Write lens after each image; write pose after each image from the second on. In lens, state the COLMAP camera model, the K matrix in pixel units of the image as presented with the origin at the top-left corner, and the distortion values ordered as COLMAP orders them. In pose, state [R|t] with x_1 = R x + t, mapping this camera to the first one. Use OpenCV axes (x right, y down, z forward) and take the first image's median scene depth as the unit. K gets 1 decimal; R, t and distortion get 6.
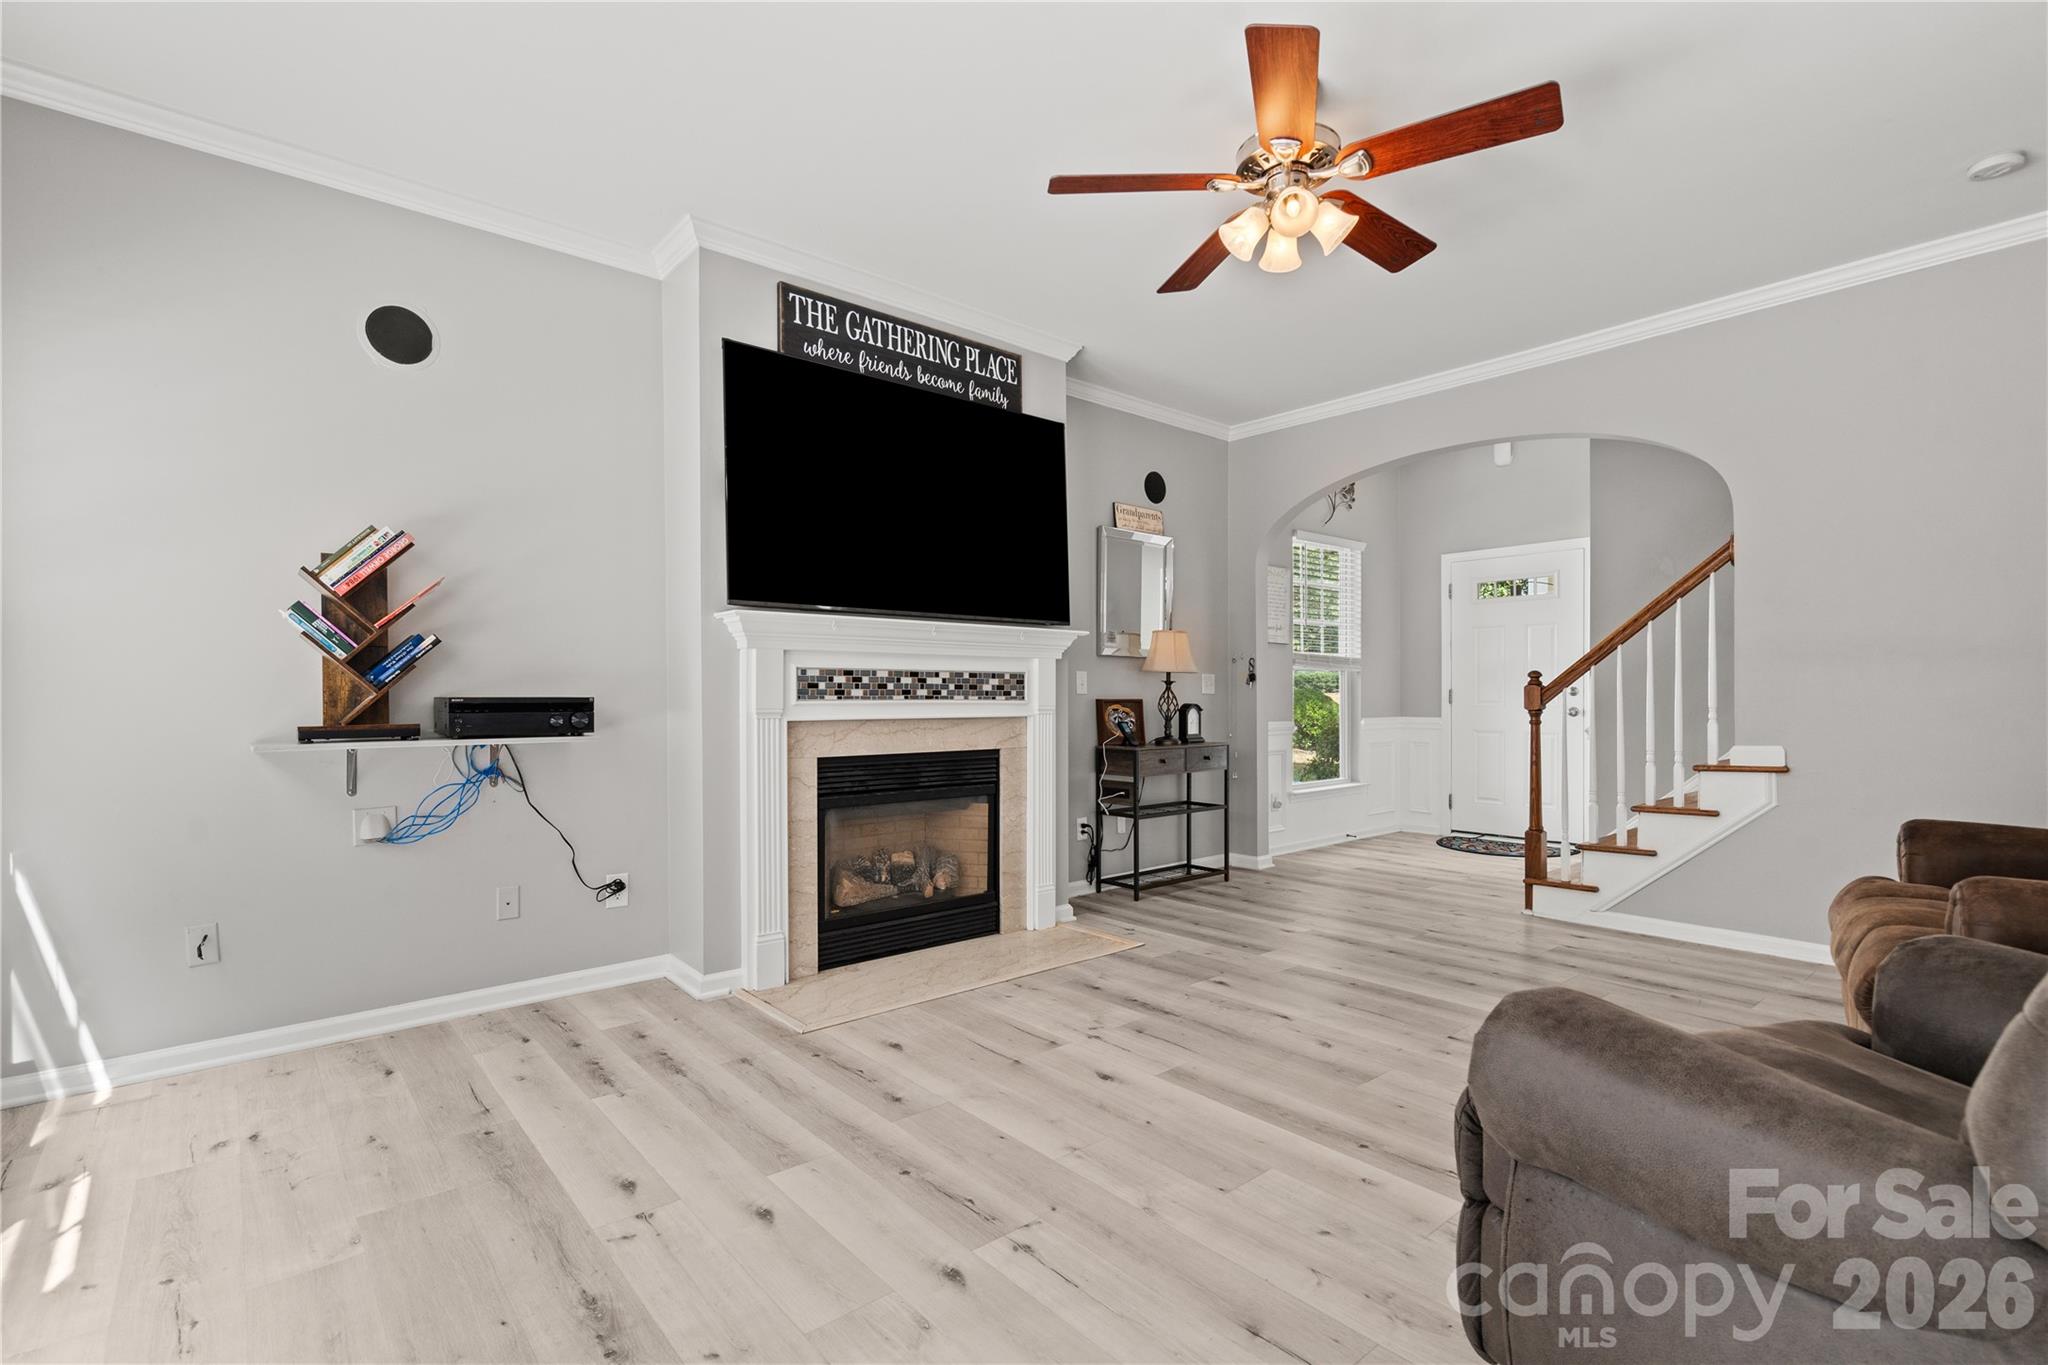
lens RADIAL K [[952.6, 0, 1048.0], [0, 952.6, 697.0], [0, 0, 1]] dist [0.002941, 0.002653]
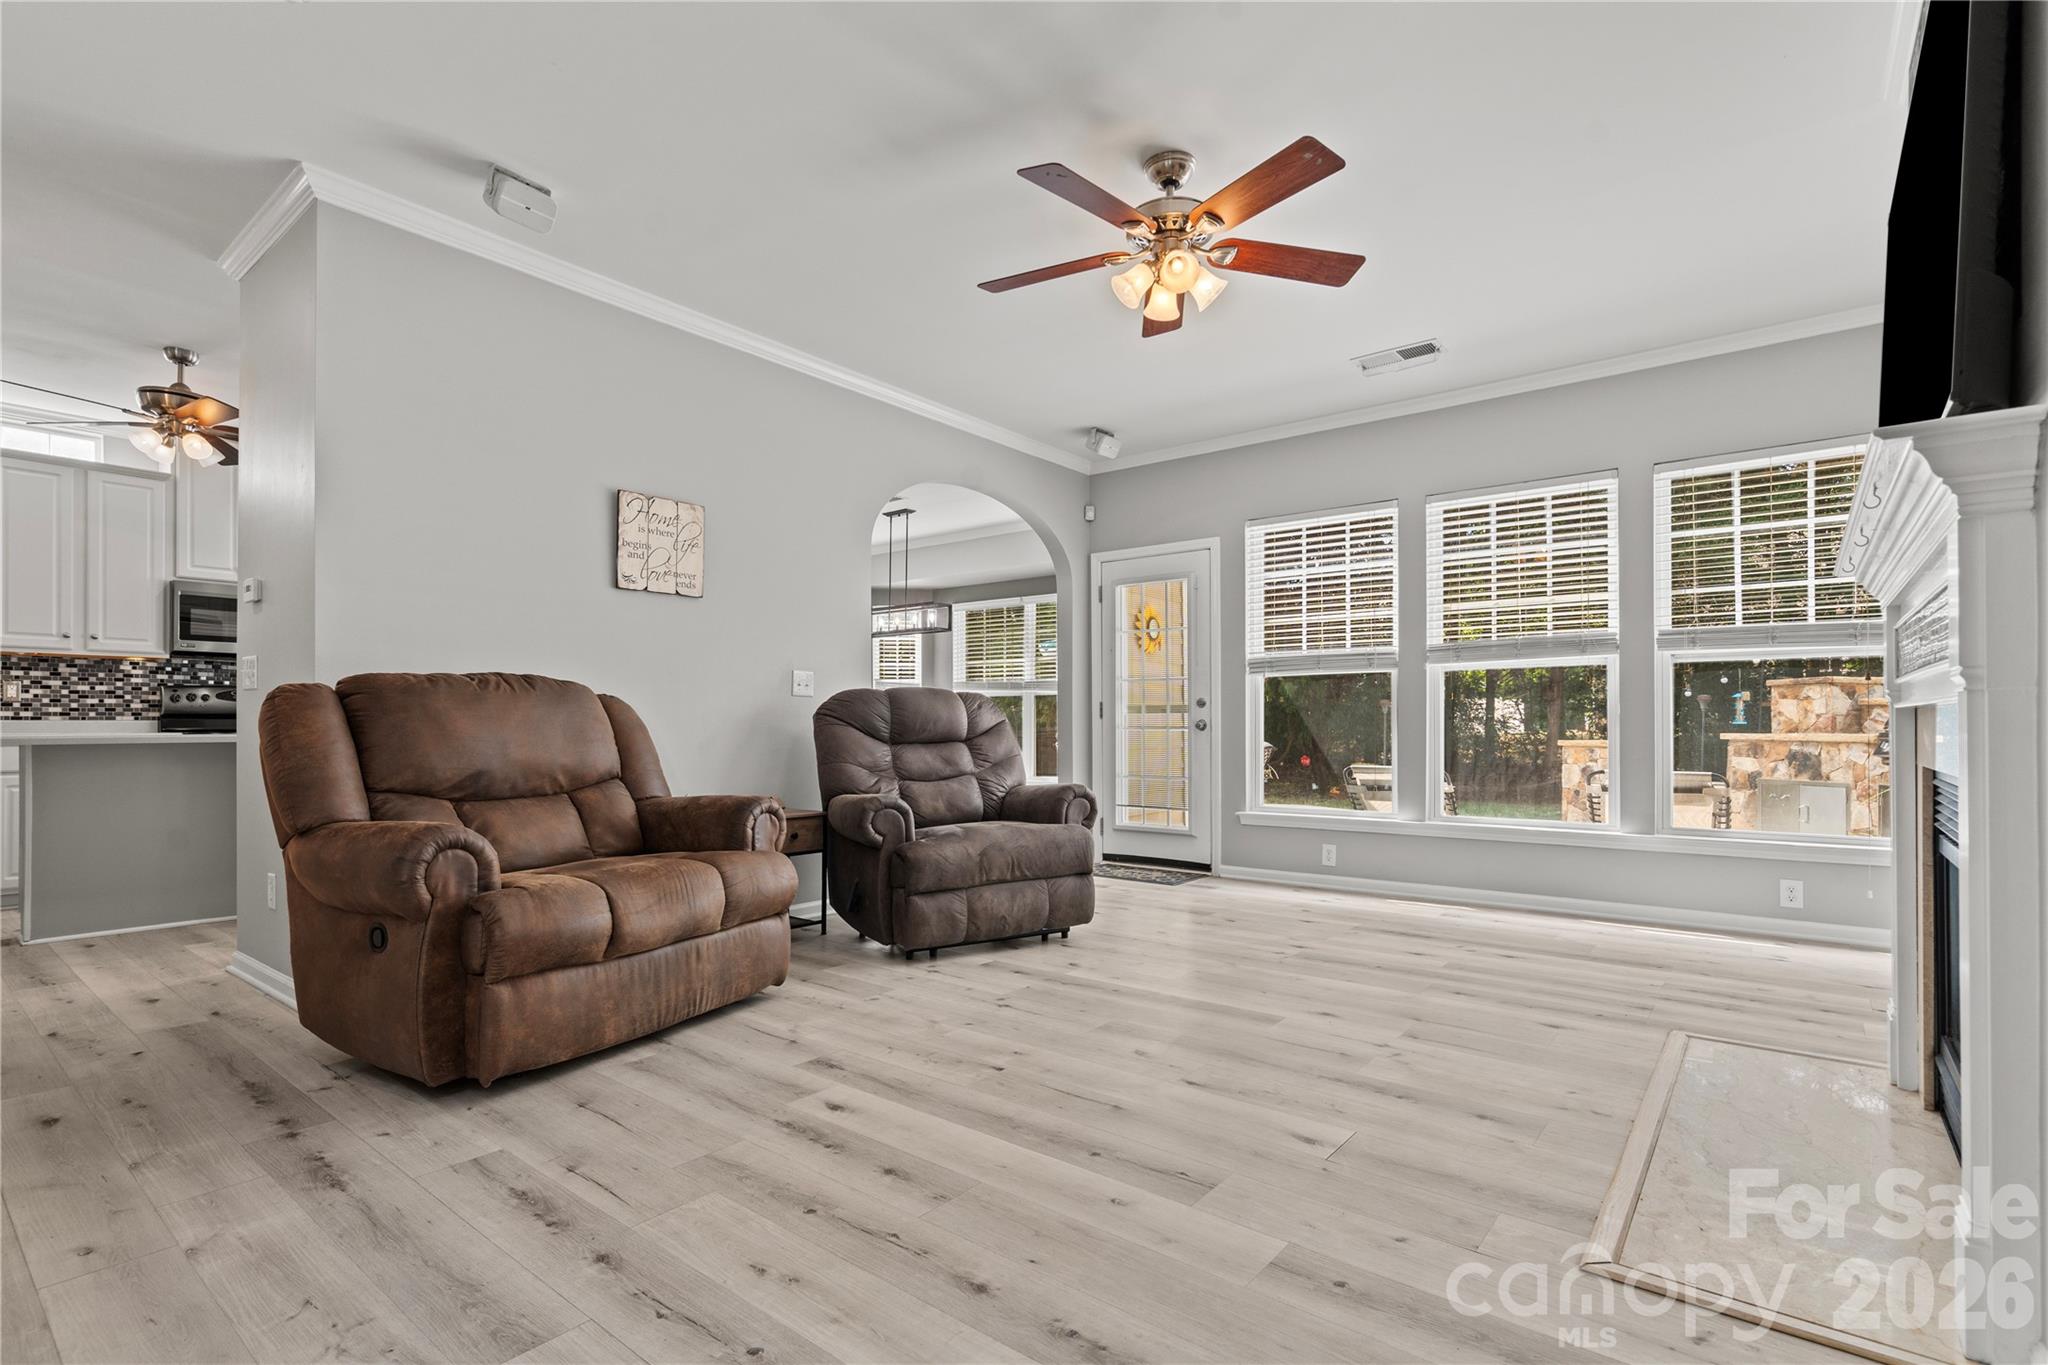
lens RADIAL K [[952.6, 0, 1032.4], [0, 952.6, 709.0], [0, 0, 1]] dist [0.002941, 0.002653]
pose [[-0.985938, 0.001313, -0.167105, 0.430516], [0.003658, 0.999899, -0.013722, 0.033164], [0.167070, -0.014141, -0.985844, 1.488416]]
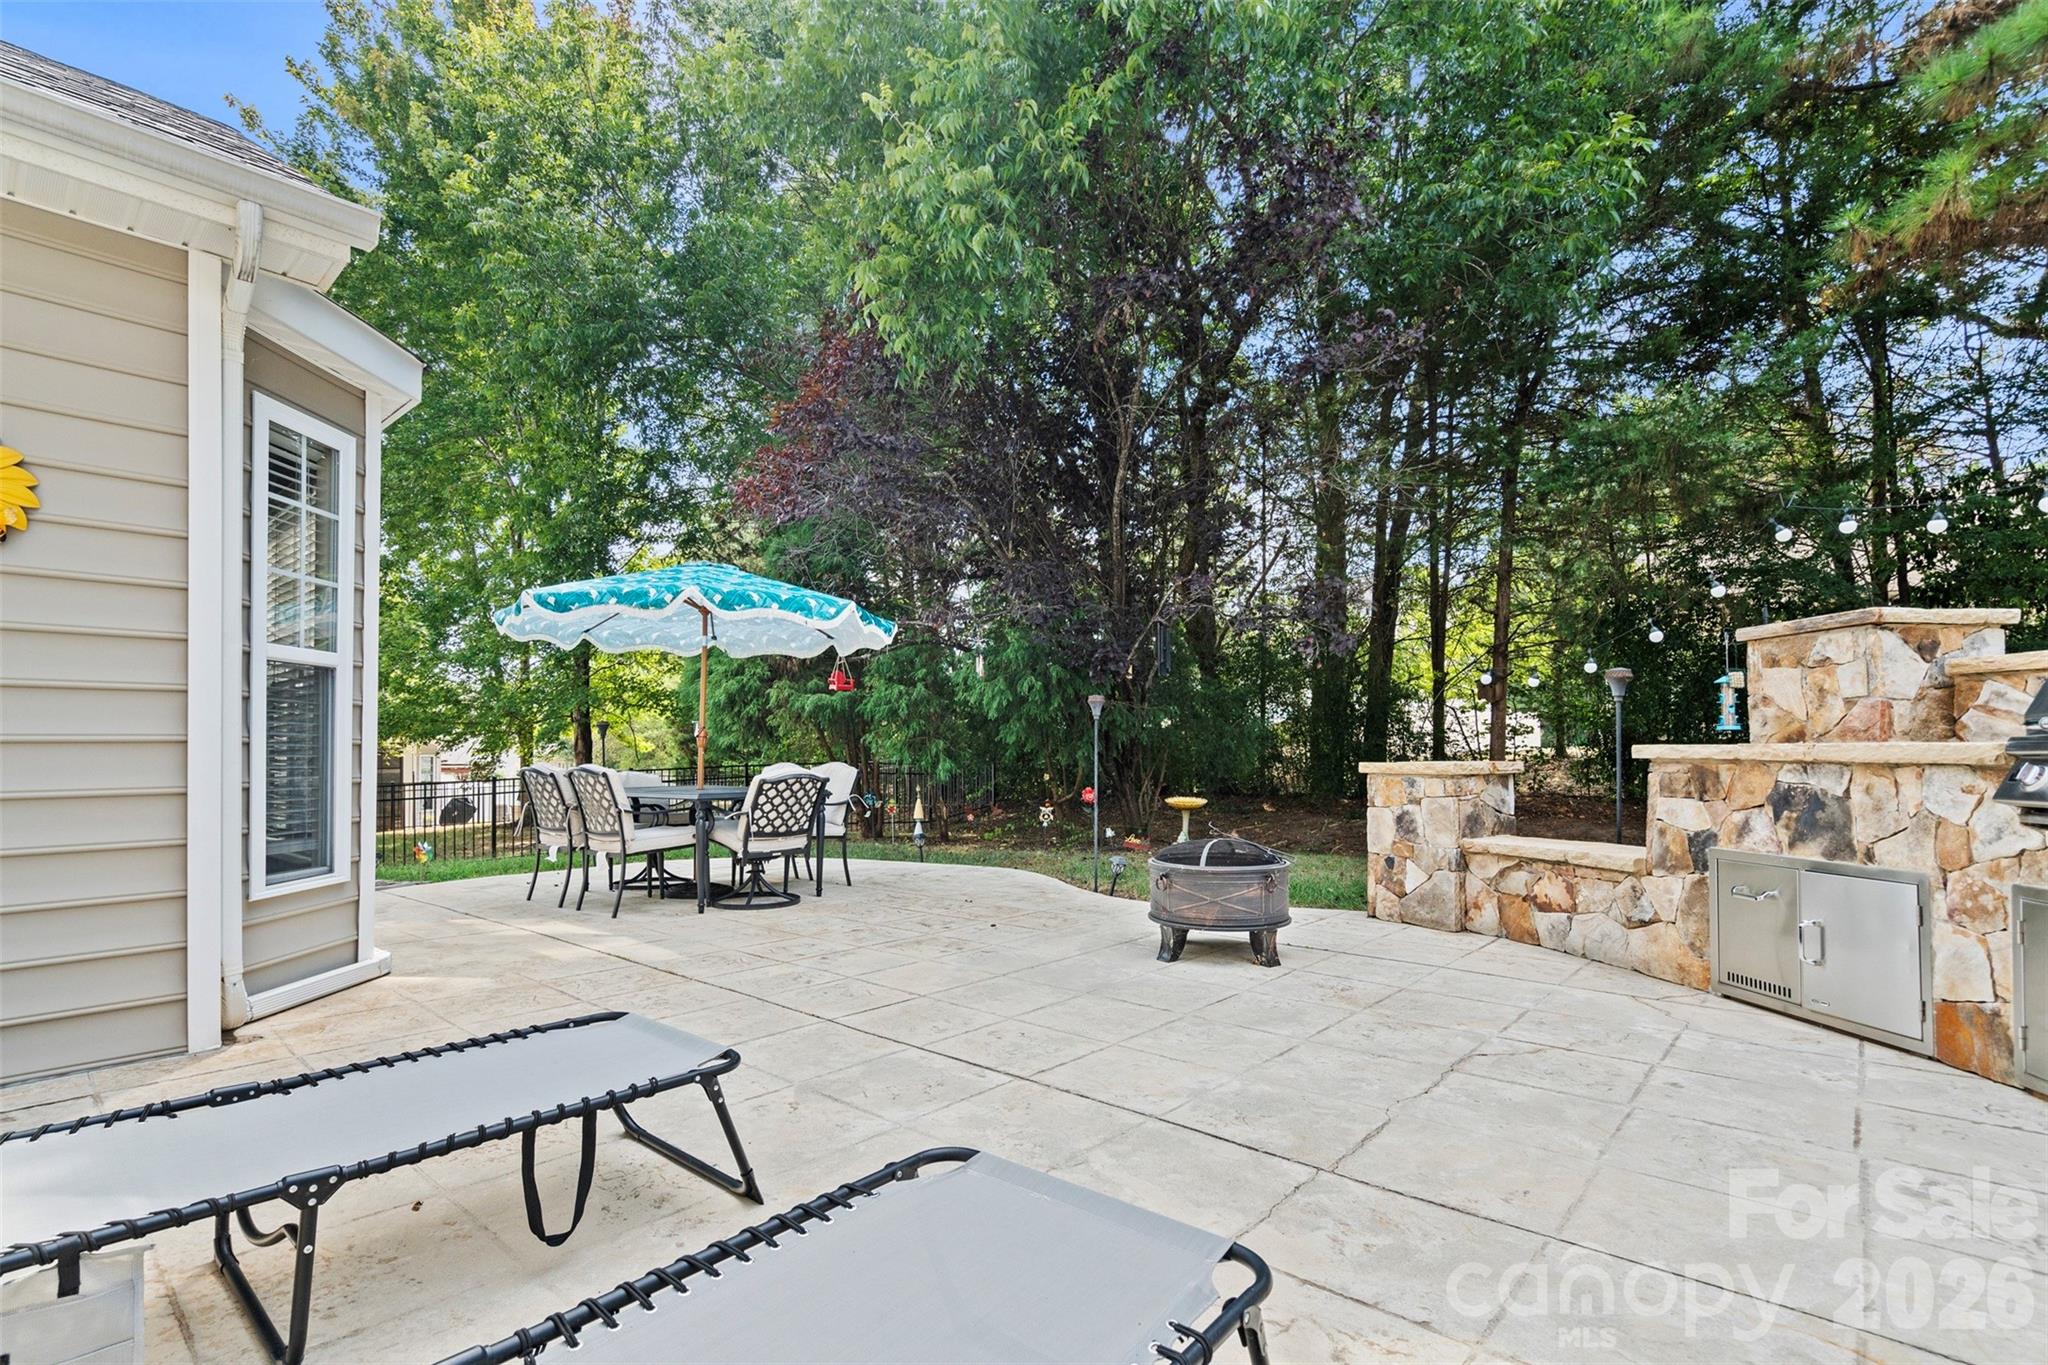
lens RADIAL K [[952.6, 0, 1043.0], [0, 952.6, 716.8], [0, 0, 1]] dist [0.002941, 0.002653]
pose [[-0.992179, 0.010916, -0.124344, -0.827242], [0.014708, 0.999453, -0.029619, 0.056672], [0.123953, -0.031216, -0.991797, 0.447415]]
